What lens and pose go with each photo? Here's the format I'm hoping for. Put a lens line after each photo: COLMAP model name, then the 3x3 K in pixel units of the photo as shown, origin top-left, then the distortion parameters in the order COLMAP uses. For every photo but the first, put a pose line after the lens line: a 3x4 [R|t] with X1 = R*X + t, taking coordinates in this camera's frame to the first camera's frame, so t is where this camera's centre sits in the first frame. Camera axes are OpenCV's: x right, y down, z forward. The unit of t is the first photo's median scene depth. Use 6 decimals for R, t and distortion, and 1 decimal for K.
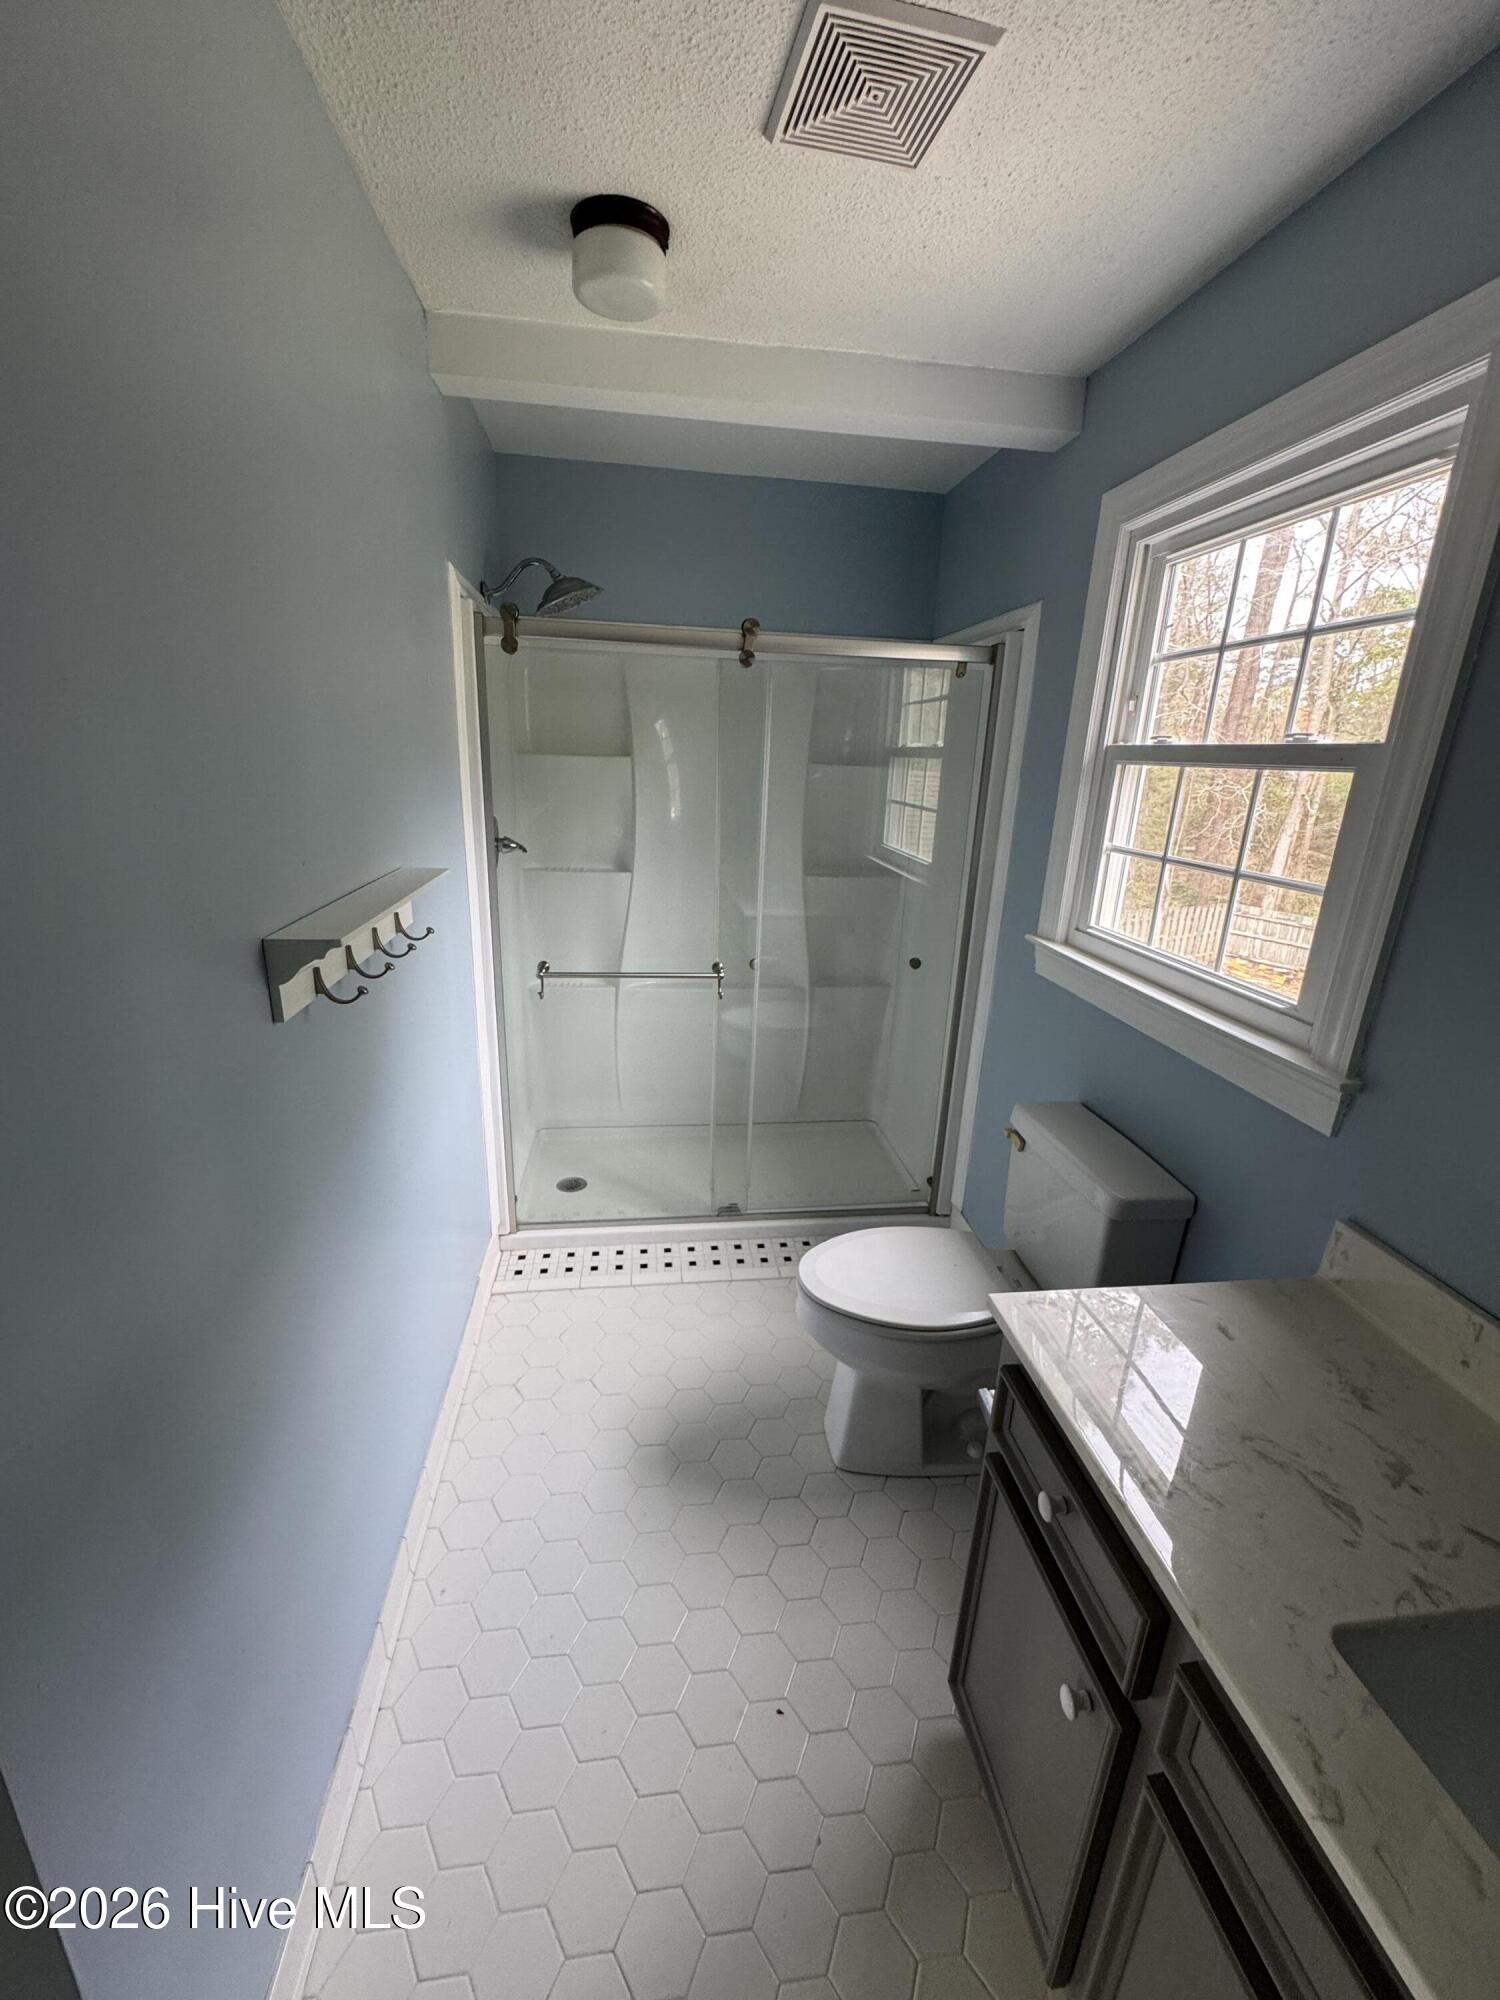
lens RADIAL K [[797.3, 0, 742.6], [0, 797.3, 998.5], [0, 0, 1]] dist [0.009259, 0.000084]
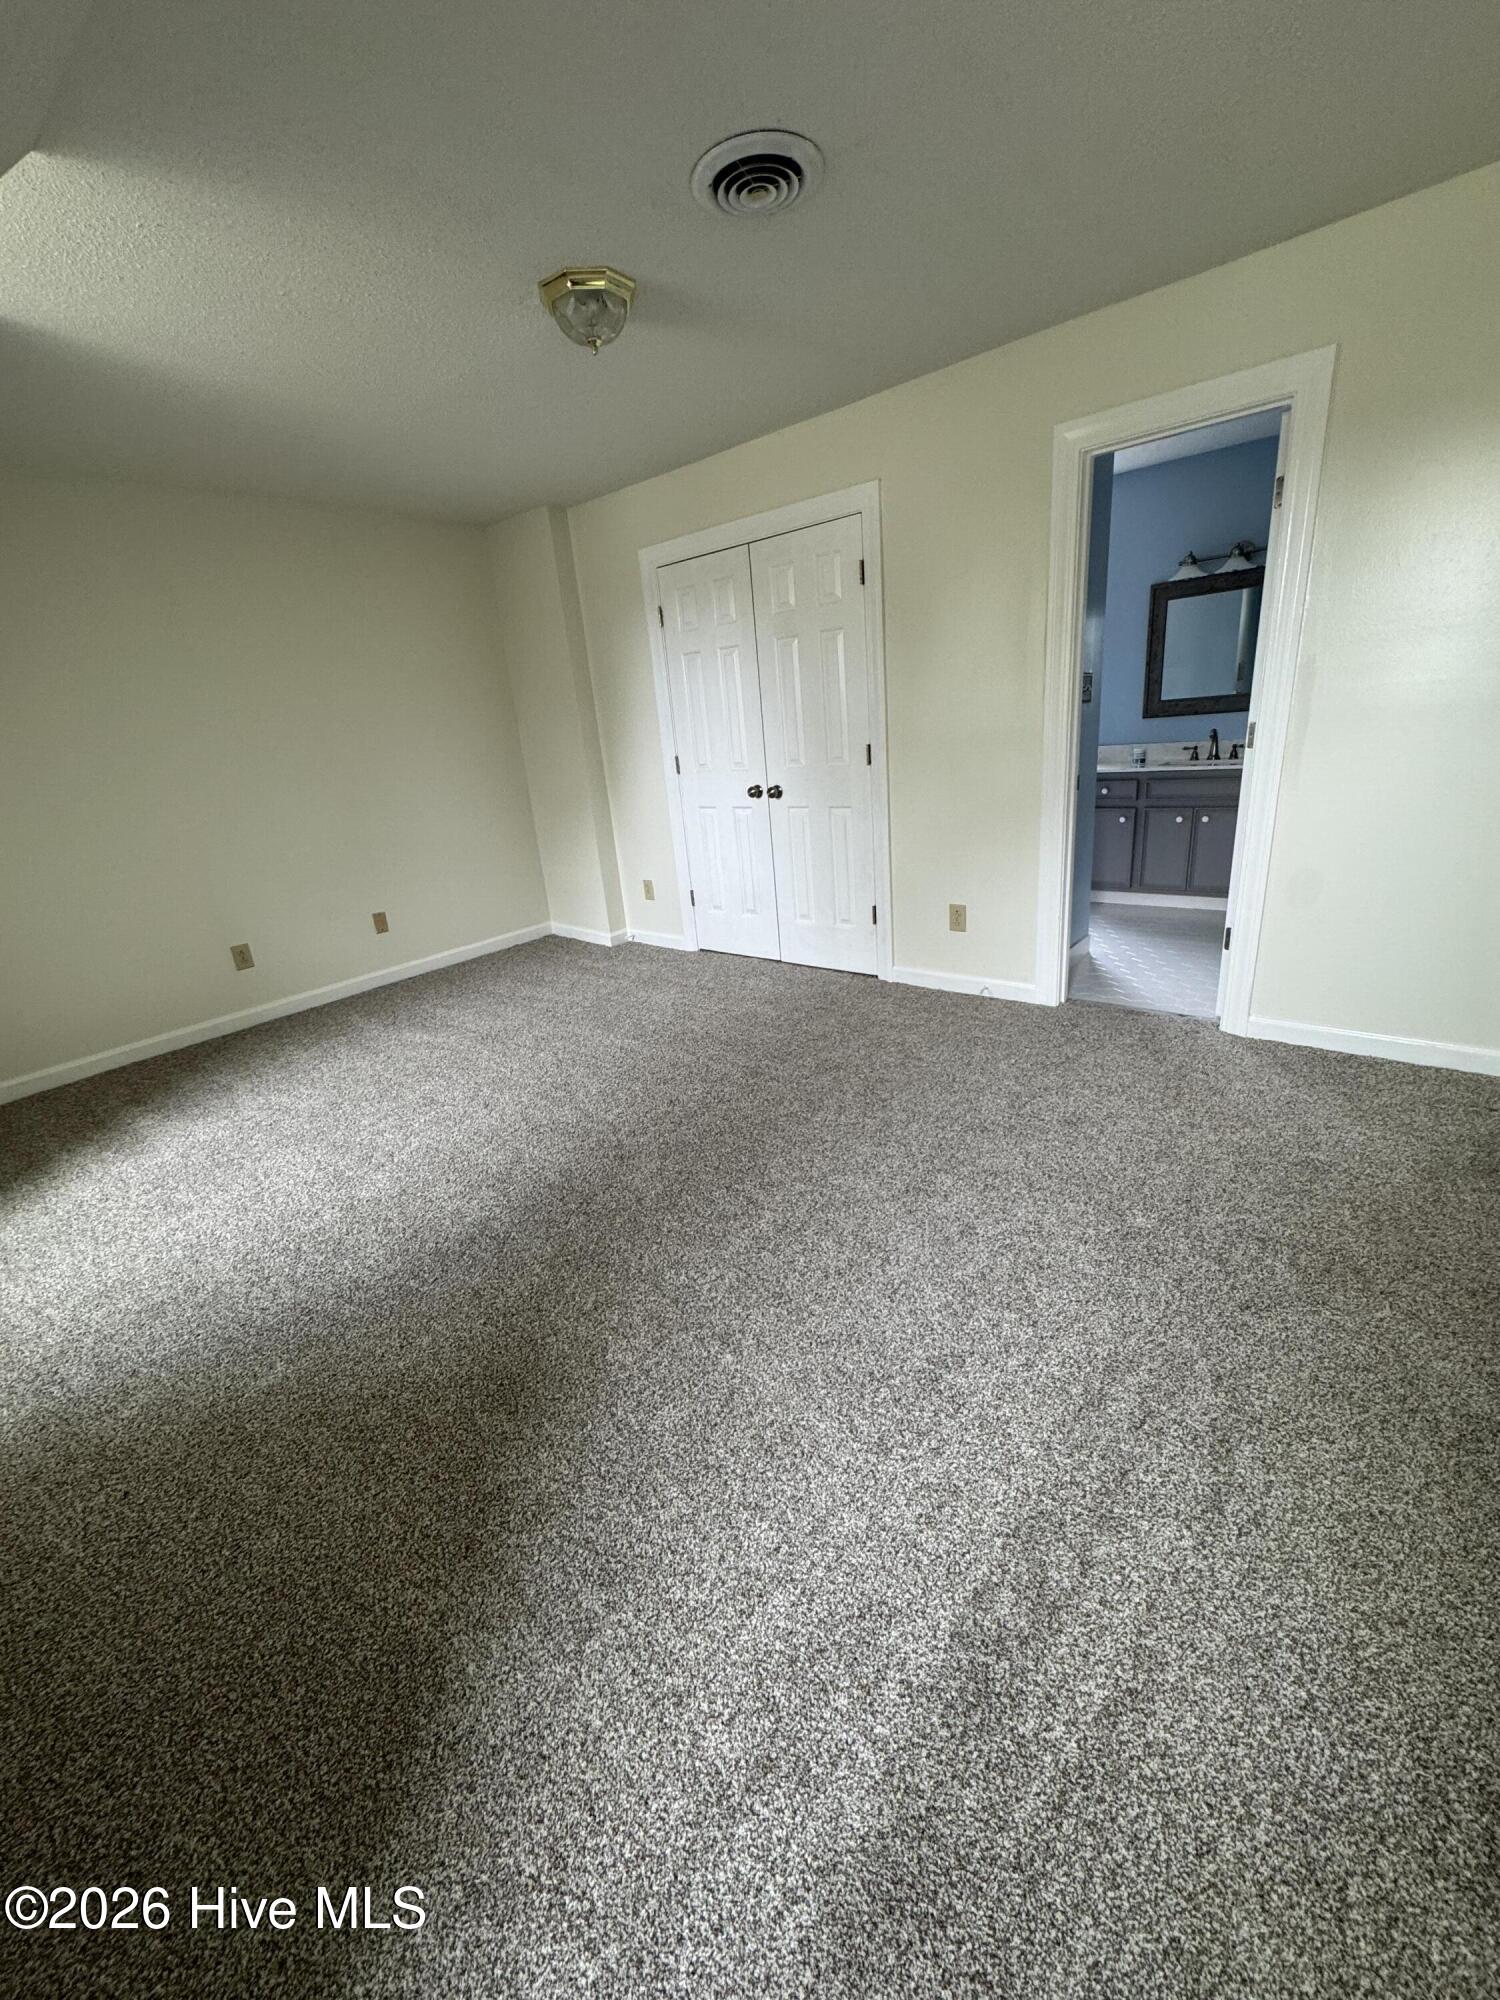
lens RADIAL K [[797.2, 0, 753.7], [0, 797.2, 997.5], [0, 0, 1]] dist [-0.001450, 0.000093]
pose [[0.719857, -0.317782, 0.617107, -2.844671], [0.309397, 0.942740, 0.124556, 0.351693], [-0.621353, 0.101268, 0.776959, -0.810577]]
